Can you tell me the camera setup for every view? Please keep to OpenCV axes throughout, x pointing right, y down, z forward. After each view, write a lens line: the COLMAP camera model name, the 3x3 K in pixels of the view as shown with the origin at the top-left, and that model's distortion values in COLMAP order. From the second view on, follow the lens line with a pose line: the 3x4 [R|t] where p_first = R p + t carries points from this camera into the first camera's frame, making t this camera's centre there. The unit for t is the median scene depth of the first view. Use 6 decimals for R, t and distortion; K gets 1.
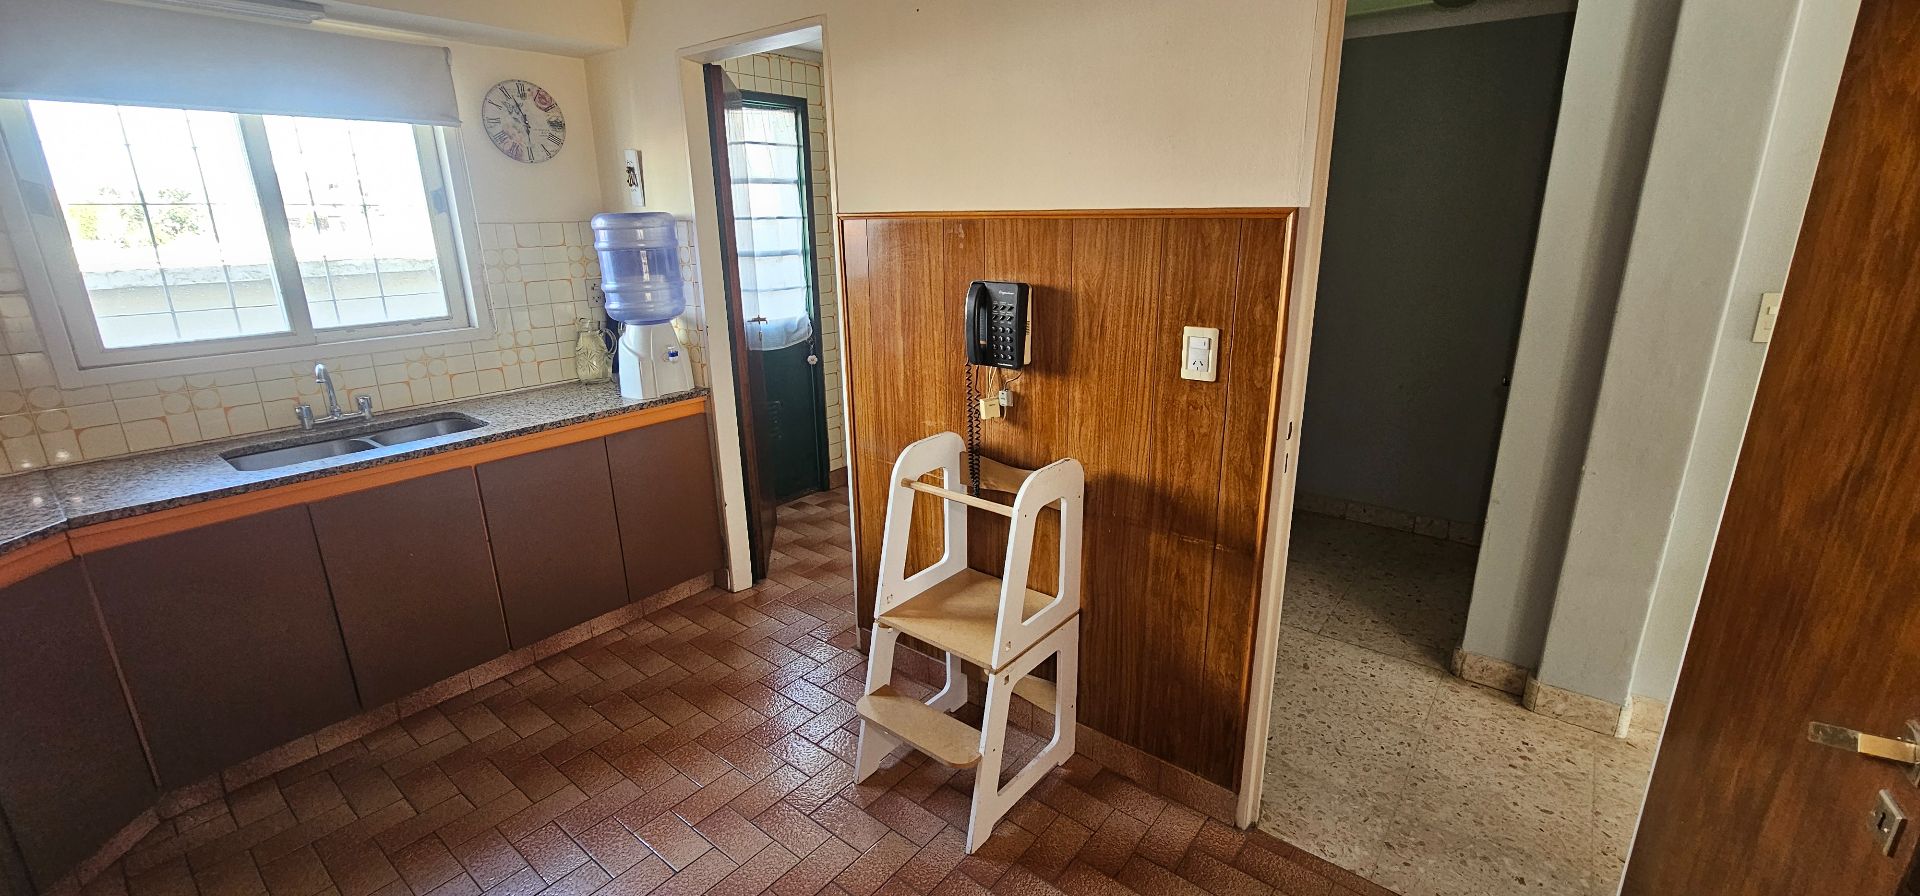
lens RADIAL K [[788.1, 0, 963.6], [0, 788.1, 437.8], [0, 0, 1]] dist [-0.000871, 0.000082]
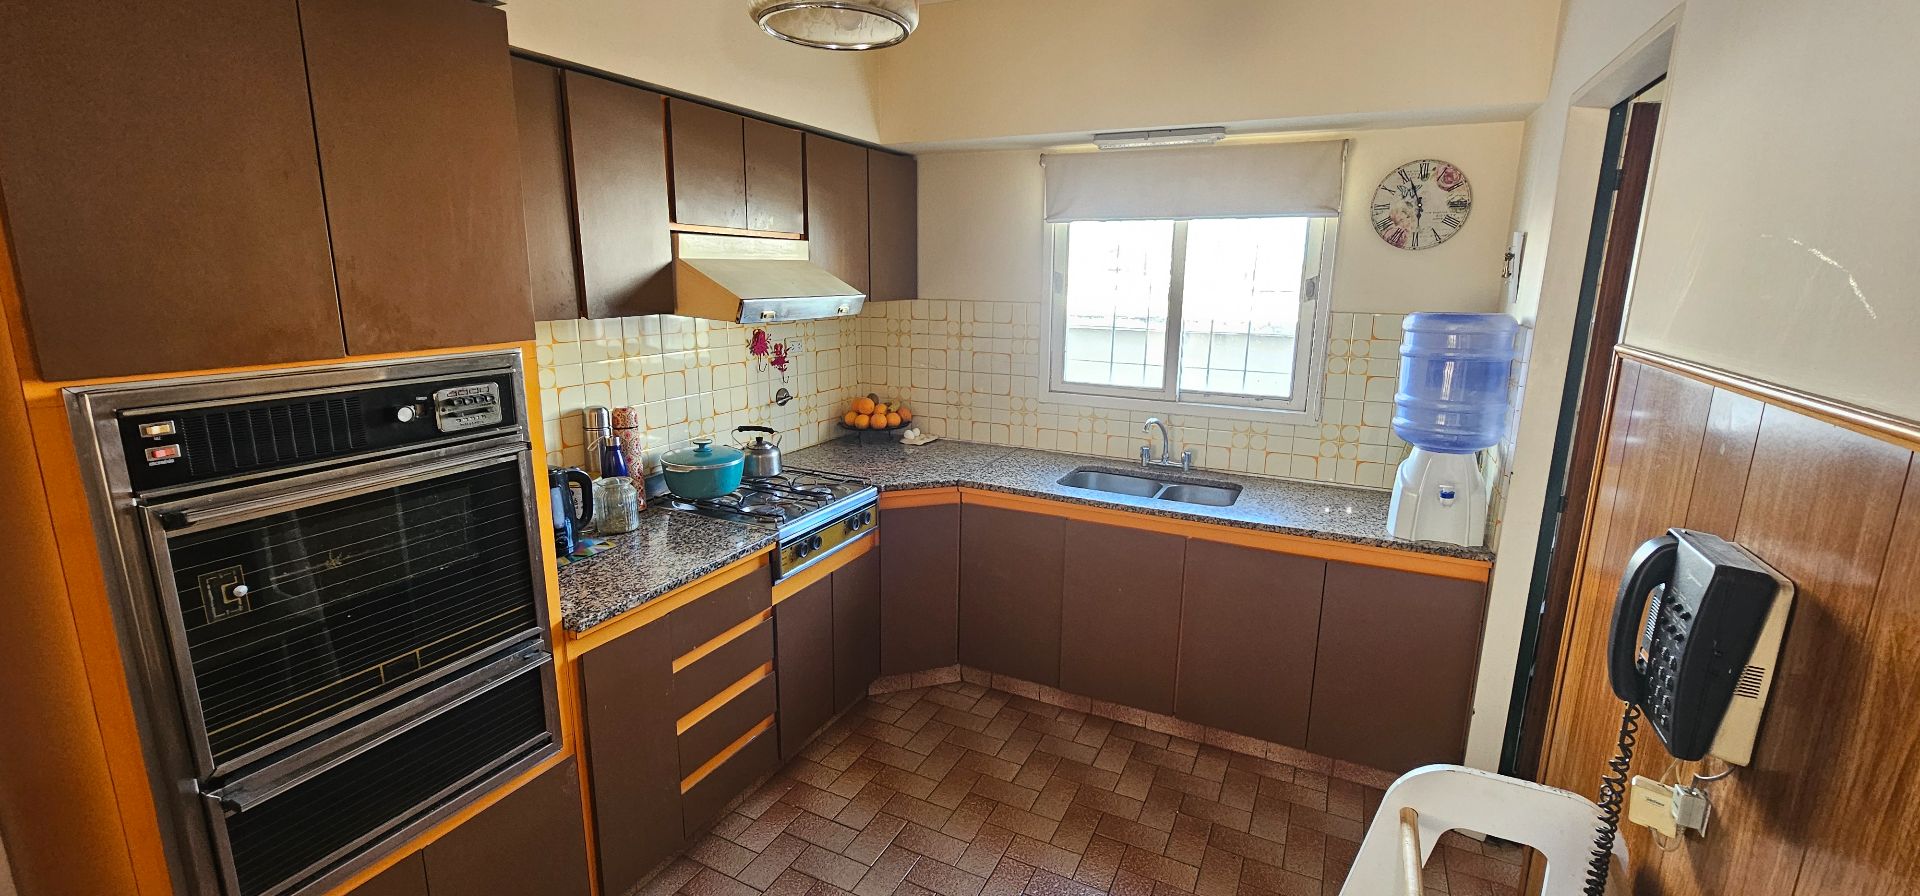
lens RADIAL K [[788.1, 0, 963.6], [0, 788.1, 437.8], [0, 0, 1]] dist [-0.000871, 0.000082]
pose [[0.214112, 0.219456, -0.951838, 0.258519], [-0.281299, 0.947009, 0.155066, -0.151916], [0.935429, 0.234550, 0.264499, 0.360223]]
